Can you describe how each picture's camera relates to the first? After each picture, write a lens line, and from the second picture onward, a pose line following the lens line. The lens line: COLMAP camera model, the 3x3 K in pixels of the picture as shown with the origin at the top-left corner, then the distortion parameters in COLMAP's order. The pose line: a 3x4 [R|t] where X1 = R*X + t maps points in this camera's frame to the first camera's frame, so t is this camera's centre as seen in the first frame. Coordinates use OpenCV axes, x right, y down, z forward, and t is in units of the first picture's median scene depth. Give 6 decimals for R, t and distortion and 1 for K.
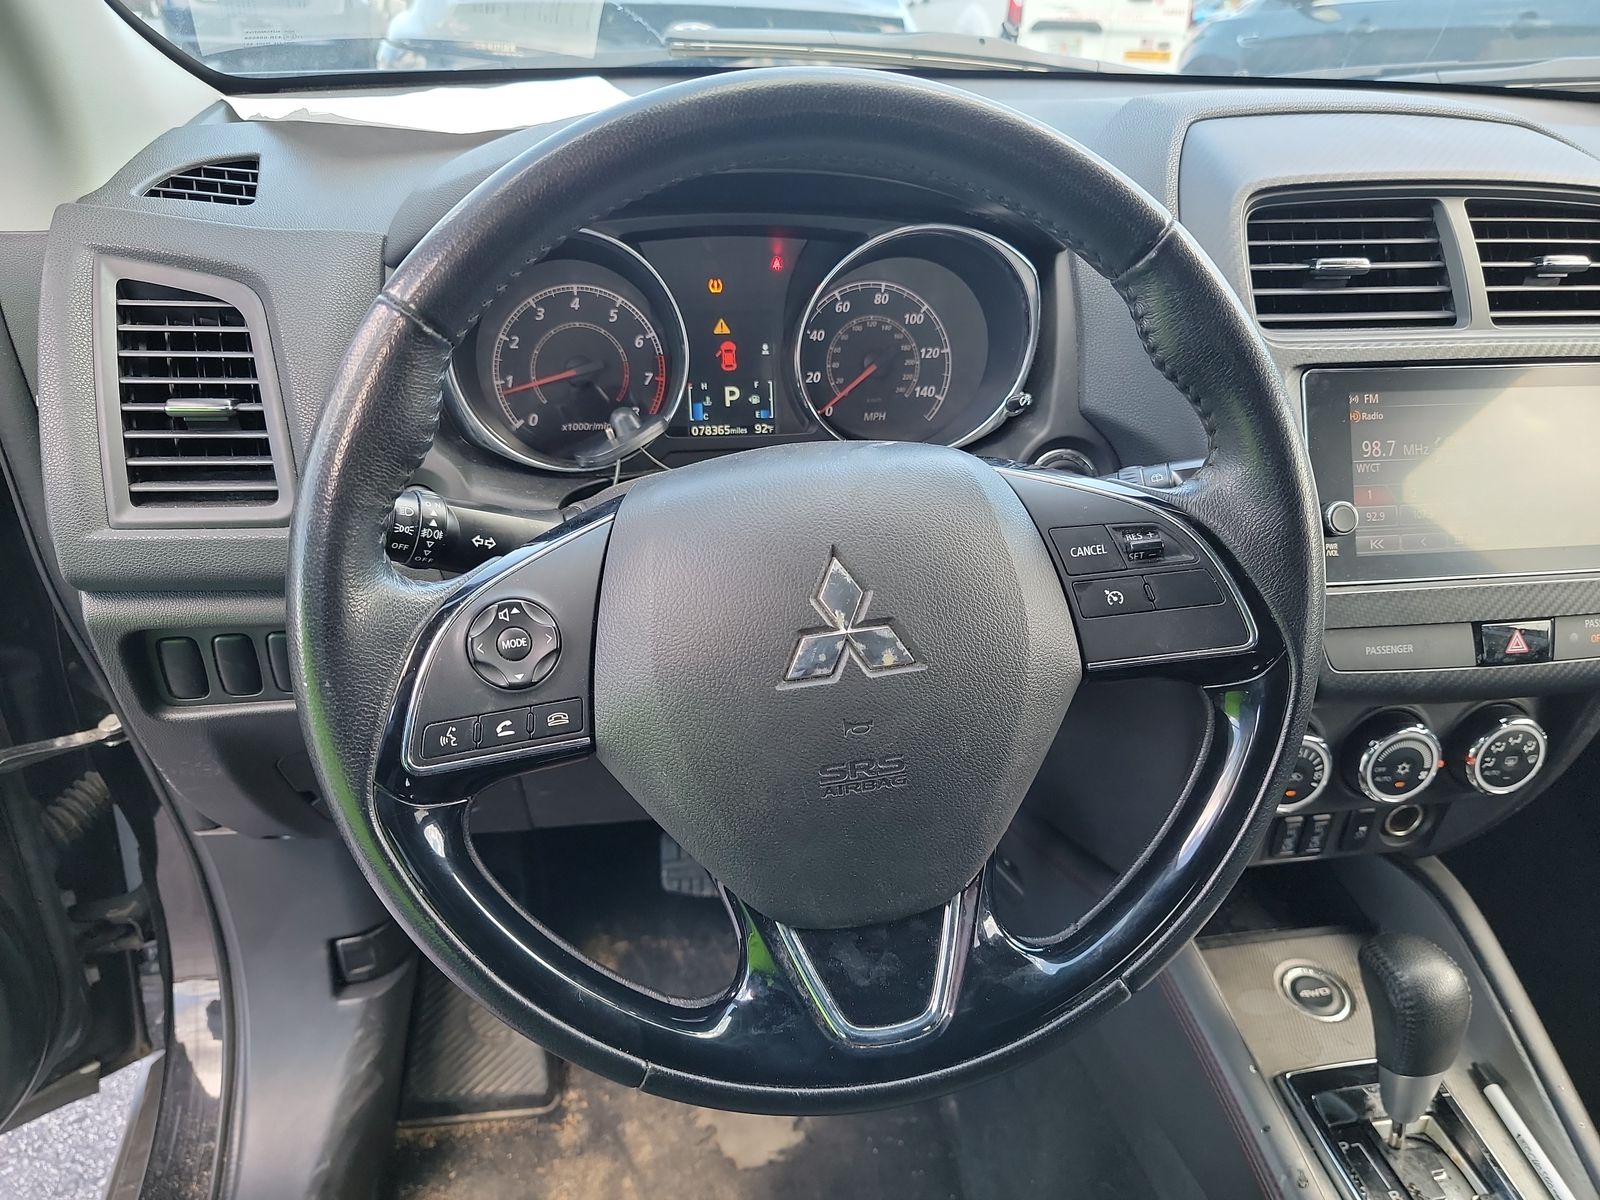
lens RADIAL K [[1147.7, 0, 794.2], [0, 1147.7, 599.6], [0, 0, 1]] dist [0.060545, -0.048984]
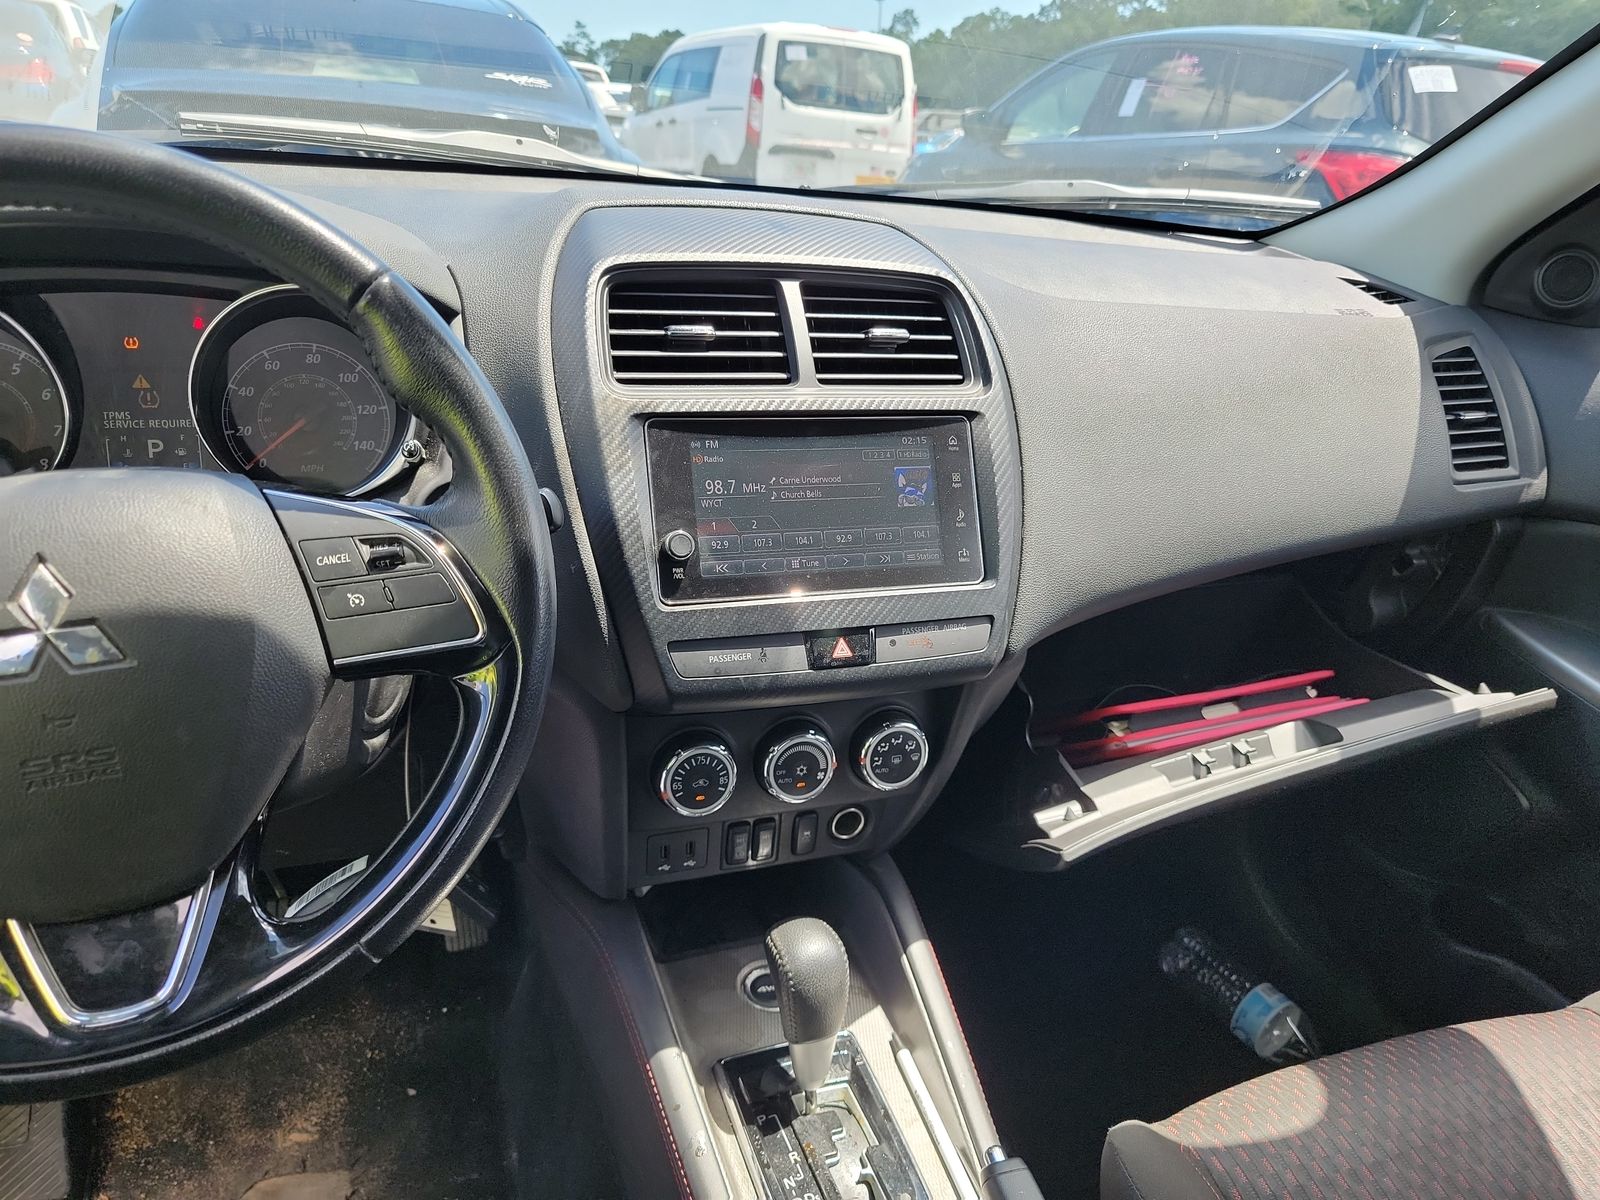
lens RADIAL K [[1147.7, 0, 798.1], [0, 1147.7, 614.8], [0, 0, 1]] dist [0.060545, -0.048984]
pose [[0.982496, -0.032672, 0.183394, 0.346660], [0.046167, 0.996492, -0.069803, 0.077858], [-0.180470, 0.077048, 0.980558, -0.125503]]
